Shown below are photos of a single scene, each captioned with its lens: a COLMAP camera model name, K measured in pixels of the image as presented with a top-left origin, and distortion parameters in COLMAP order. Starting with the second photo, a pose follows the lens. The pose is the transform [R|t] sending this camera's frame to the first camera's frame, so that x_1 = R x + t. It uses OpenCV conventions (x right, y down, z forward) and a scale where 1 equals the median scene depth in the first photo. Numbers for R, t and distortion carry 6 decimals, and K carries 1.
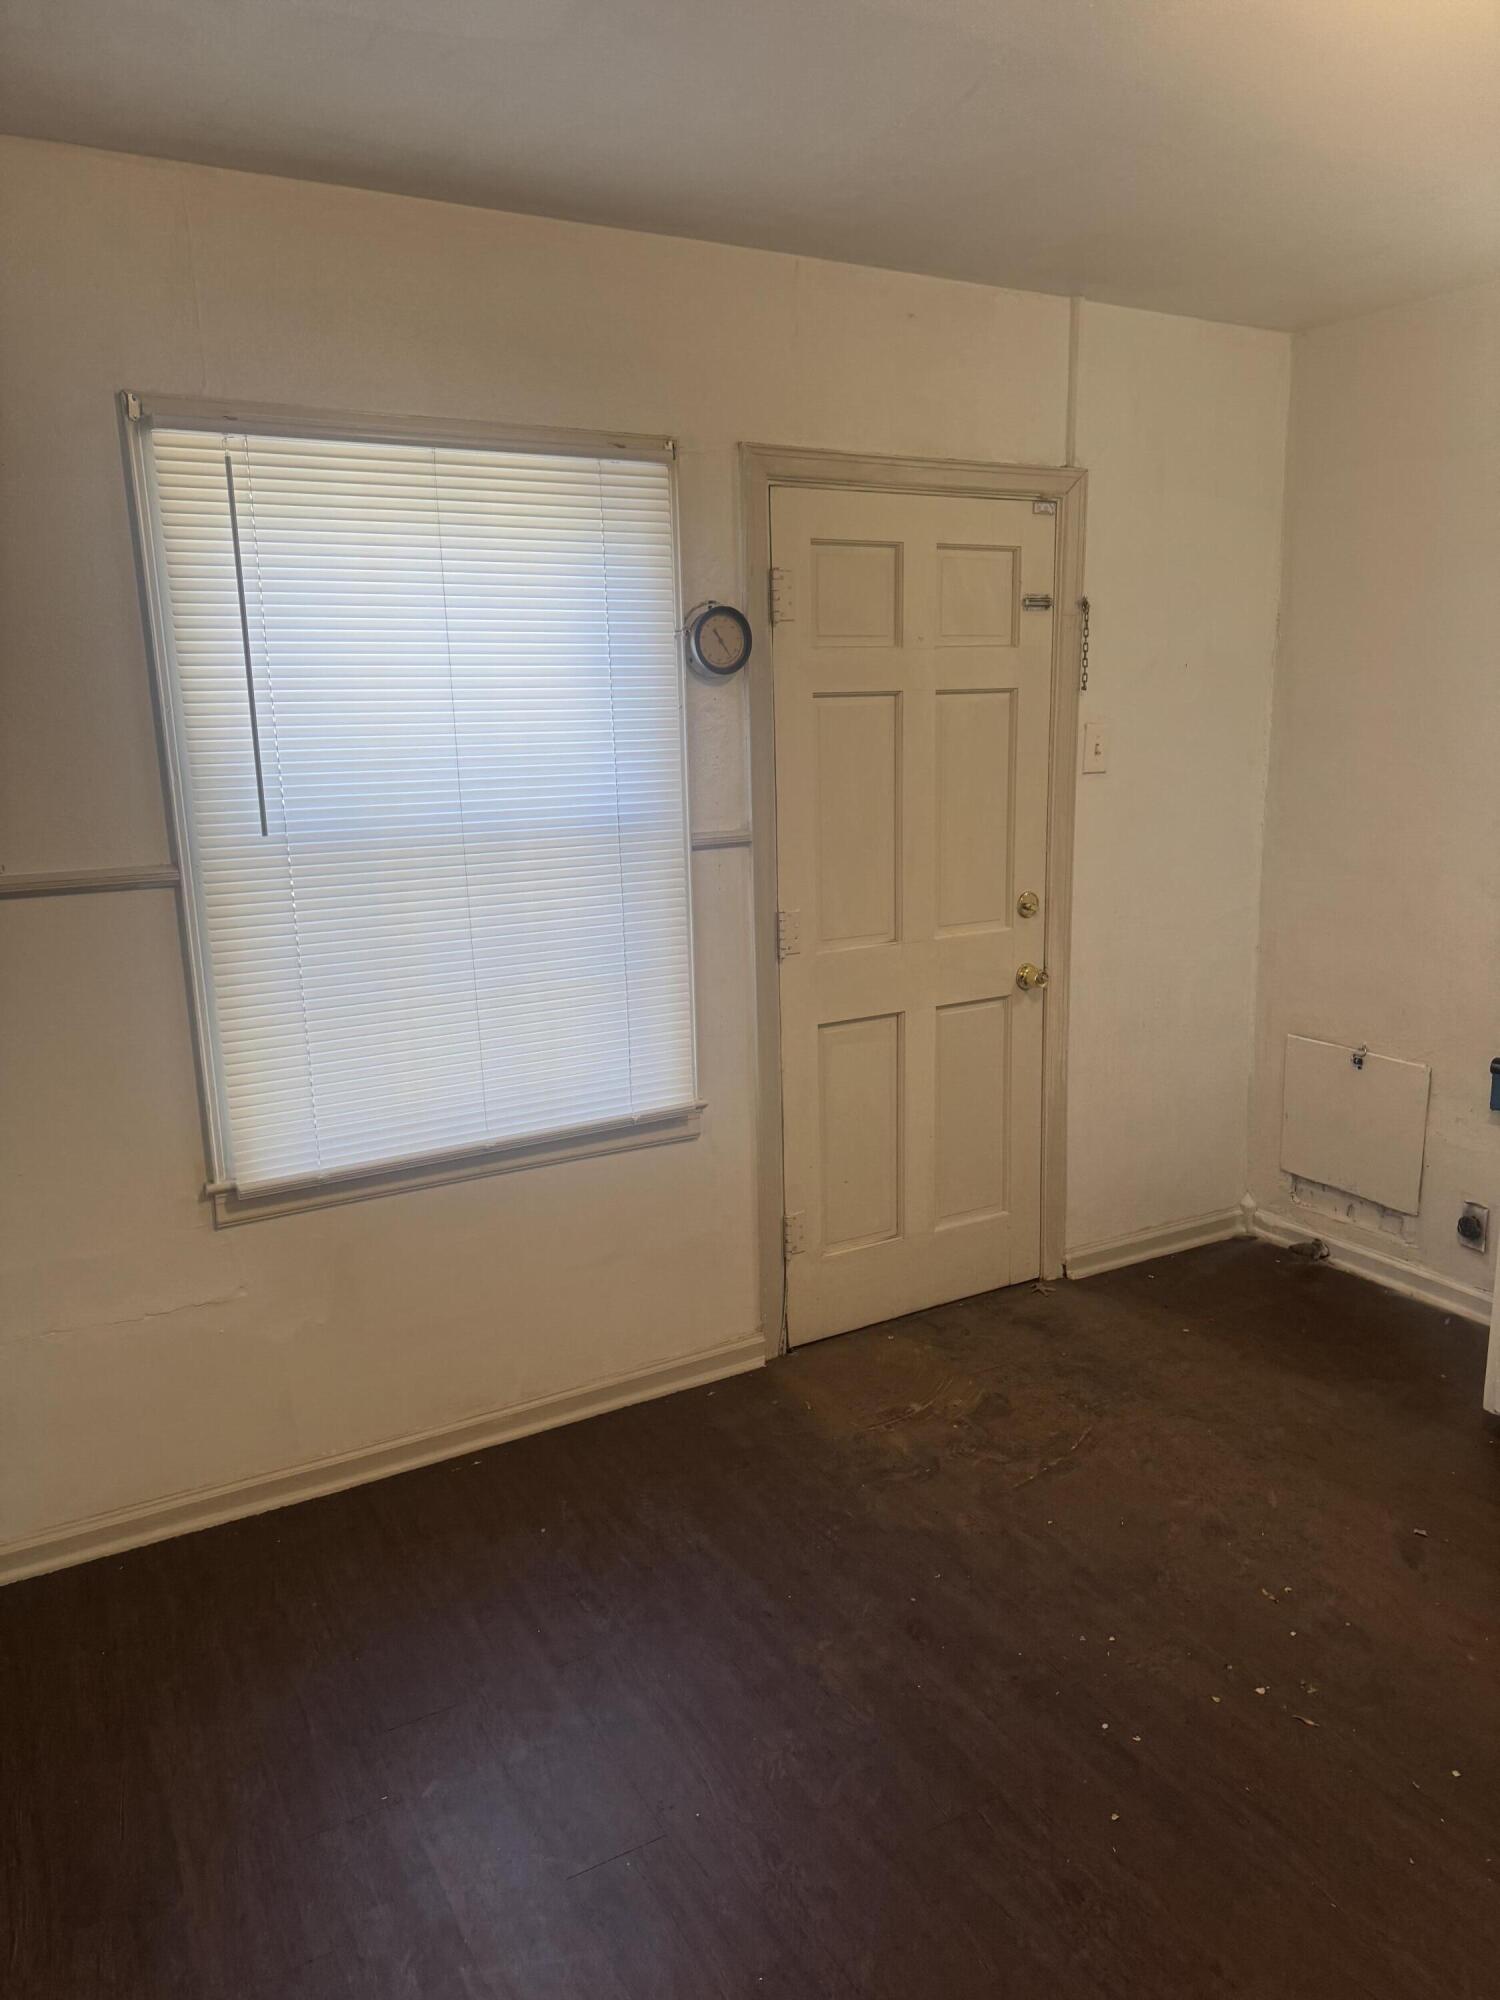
lens RADIAL K [[1422.7, 0, 744.7], [0, 1422.7, 1009.5], [0, 0, 1]] dist [0.027783, -0.021112]
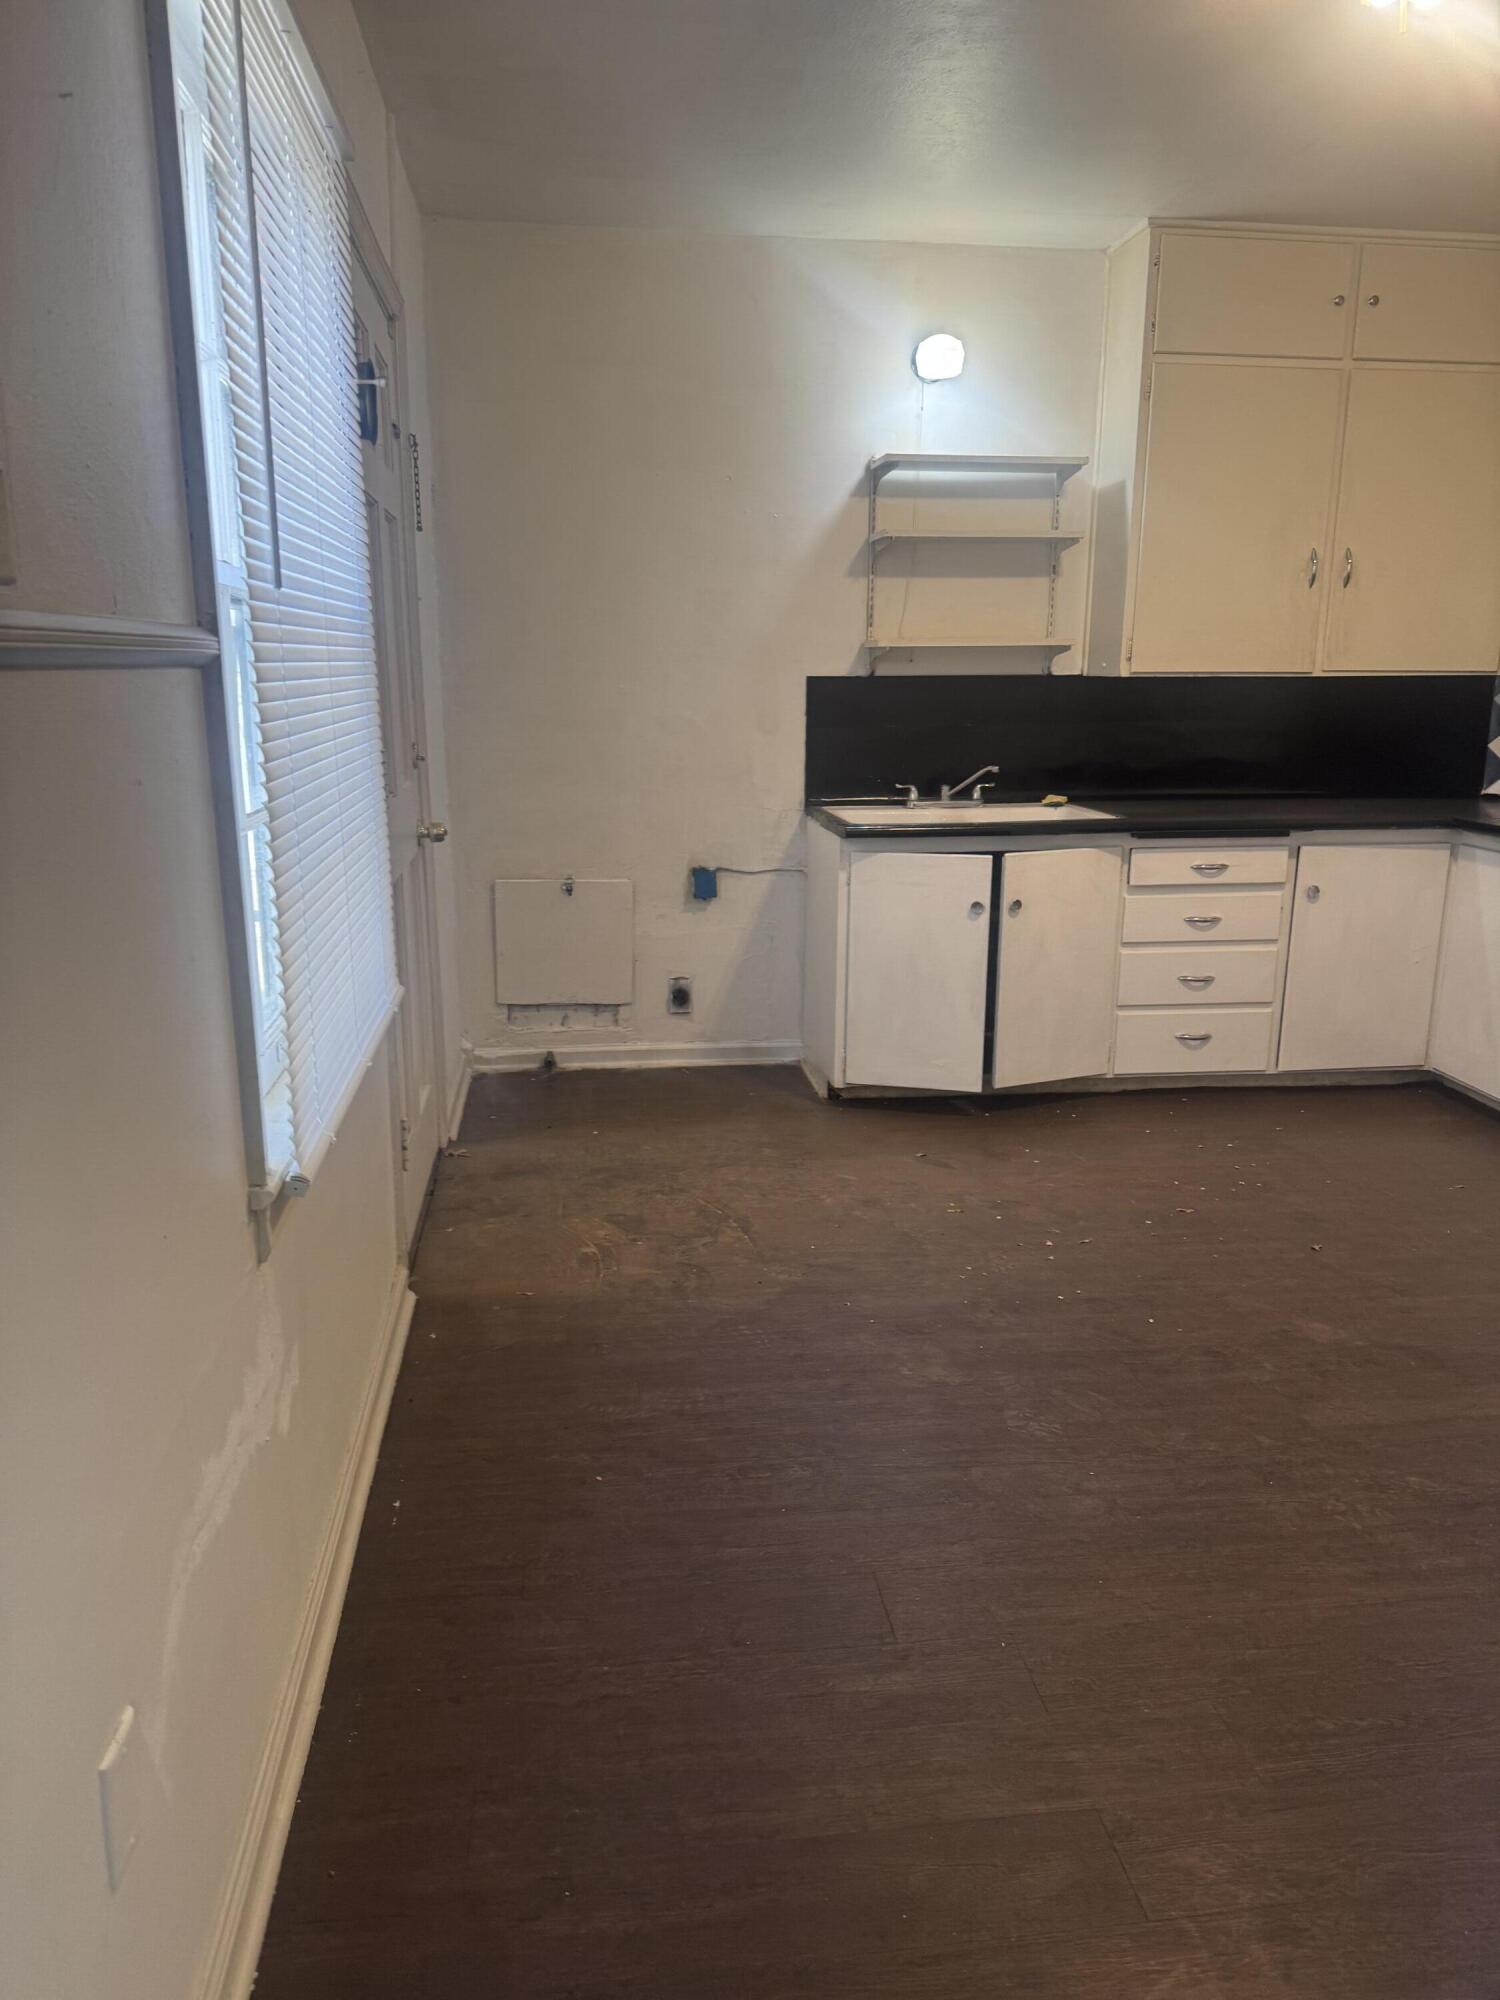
lens RADIAL K [[1422.7, 0, 746.1], [0, 1422.7, 993.9], [0, 0, 1]] dist [0.027783, -0.021112]
pose [[0.357928, -0.180908, 0.916057, -0.616187], [0.182513, 0.975684, 0.121371, 0.005307], [-0.915738, 0.123750, 0.382242, 0.433003]]
